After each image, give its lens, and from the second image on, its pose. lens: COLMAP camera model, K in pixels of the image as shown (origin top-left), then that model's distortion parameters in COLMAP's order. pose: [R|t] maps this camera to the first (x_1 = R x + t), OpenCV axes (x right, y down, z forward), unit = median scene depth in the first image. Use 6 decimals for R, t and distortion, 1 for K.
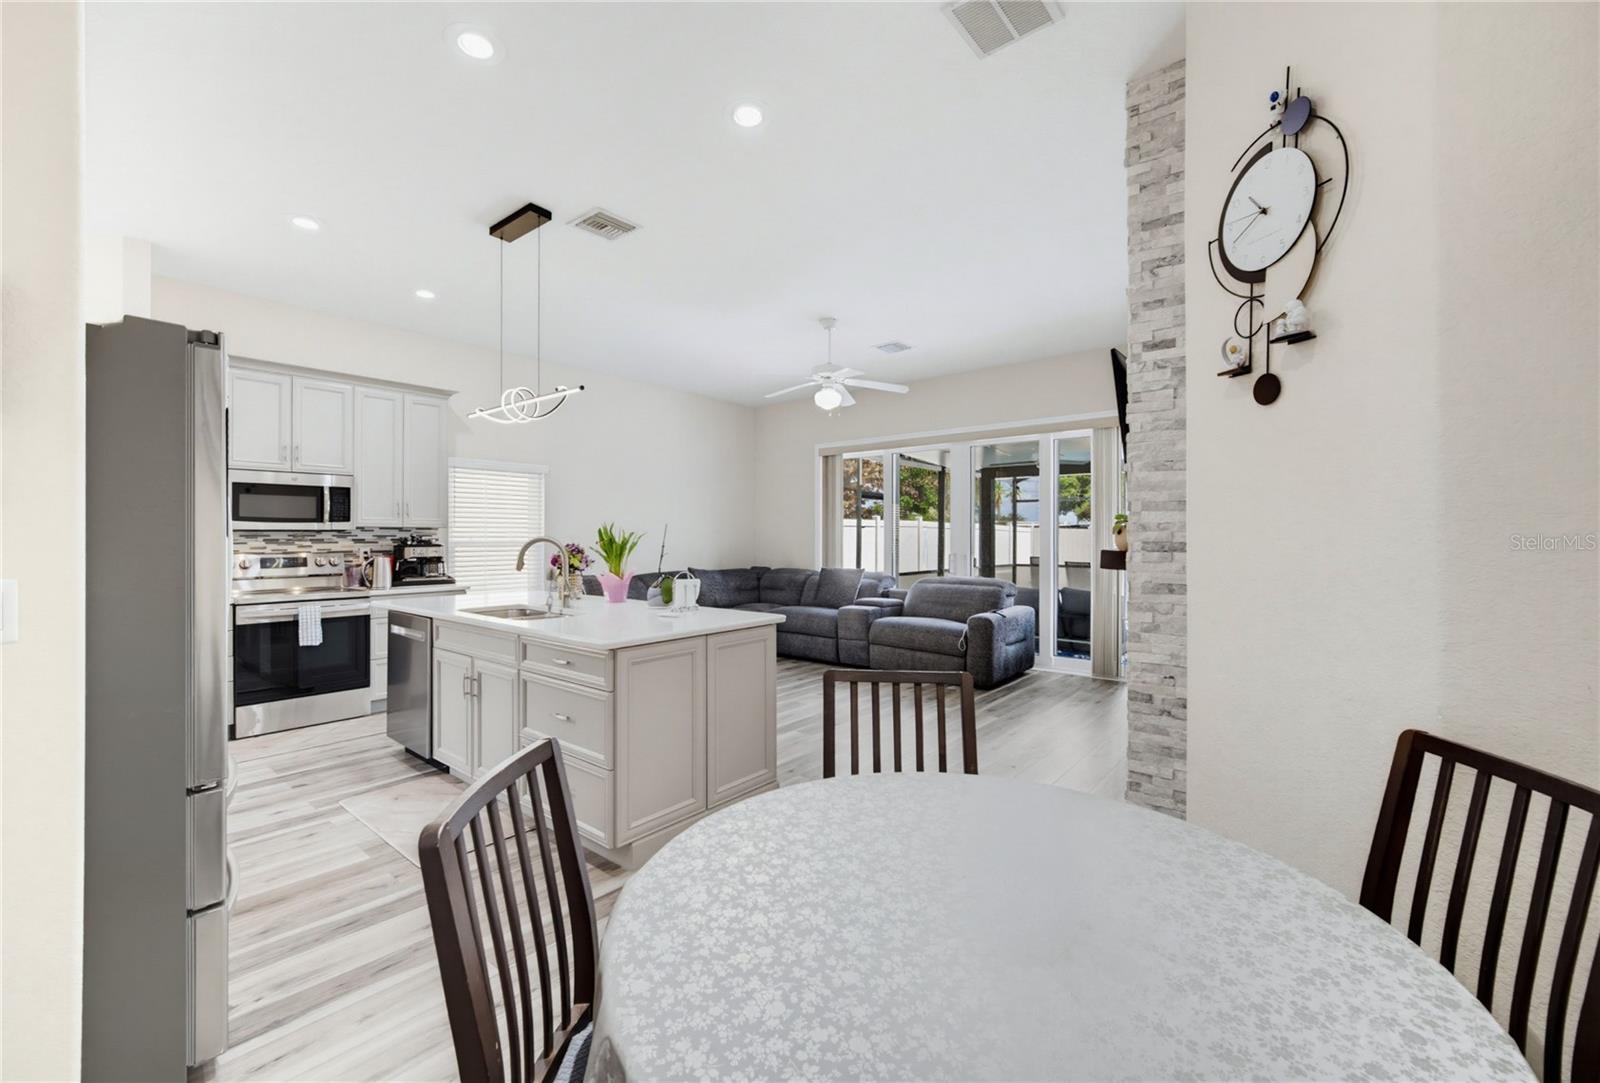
lens RADIAL K [[680.5, 0, 800.0], [0, 680.5, 534.6], [0, 0, 1]] dist [-0.001503, -0.000121]
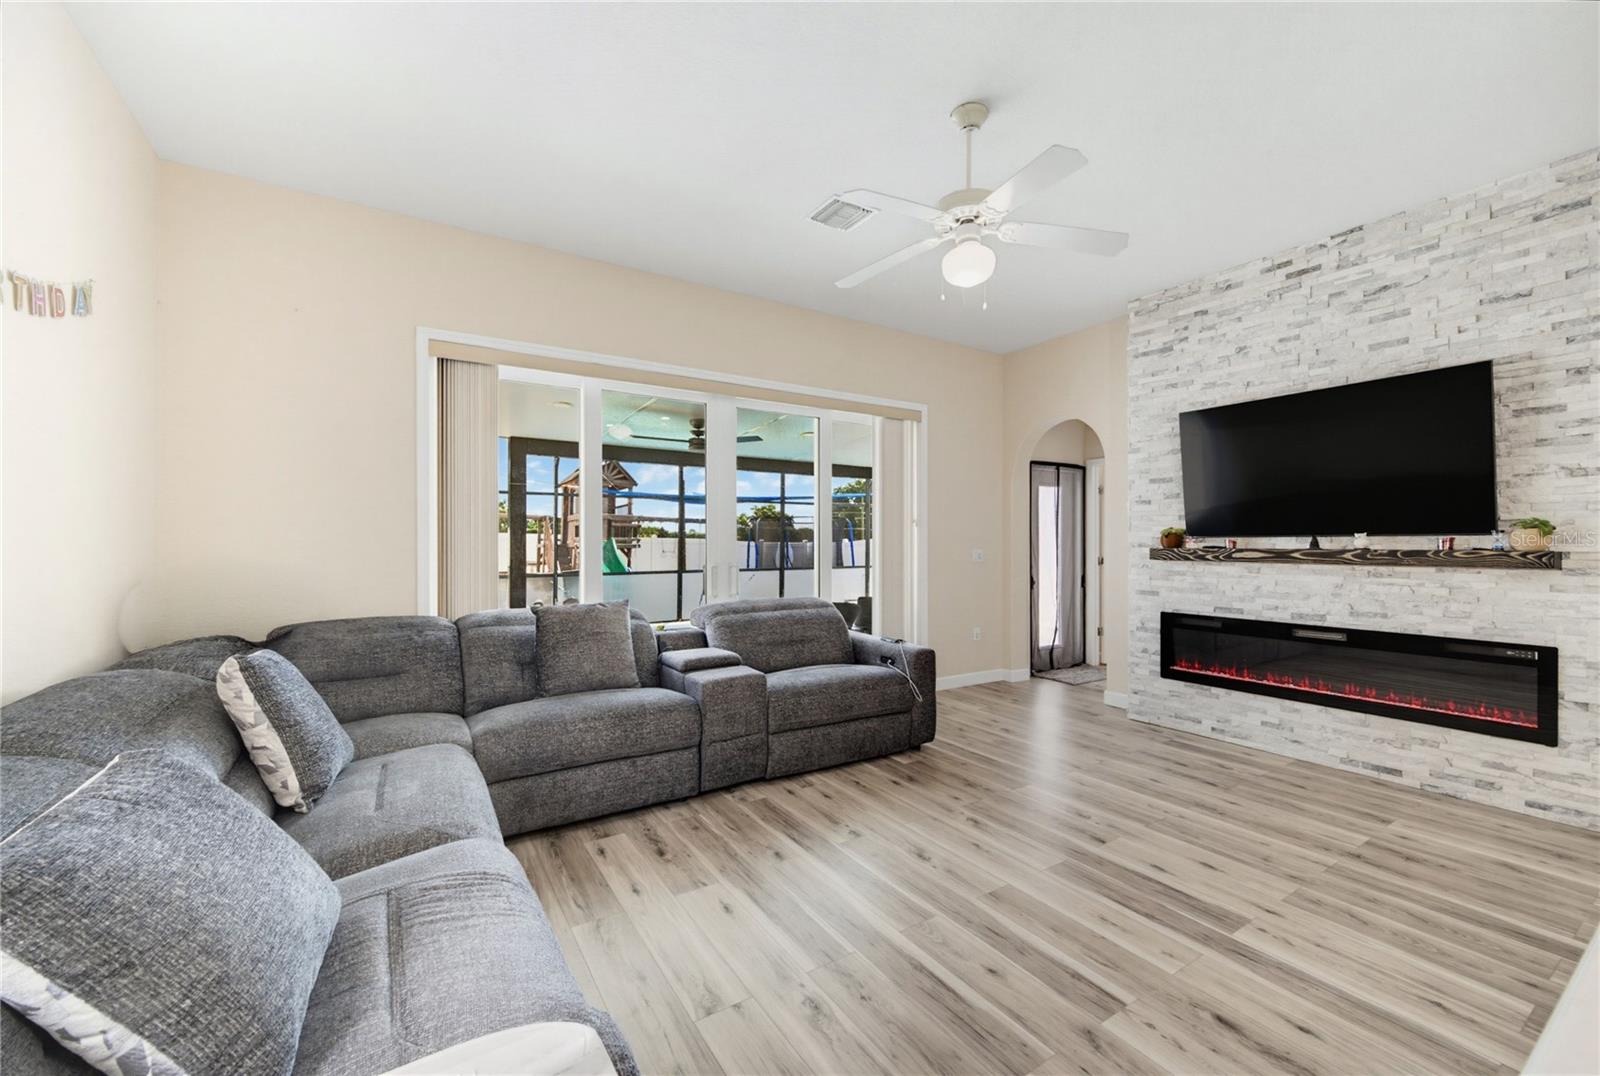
lens RADIAL K [[646.9, 0, 819.0], [0, 646.9, 547.5], [0, 0, 1]] dist [-0.000337, 0.000254]
pose [[0.290855, -0.009074, 0.956724, -0.491760], [-0.004396, 0.999932, 0.010820, 0.004876], [-0.956757, -0.007353, 0.290796, 1.048026]]
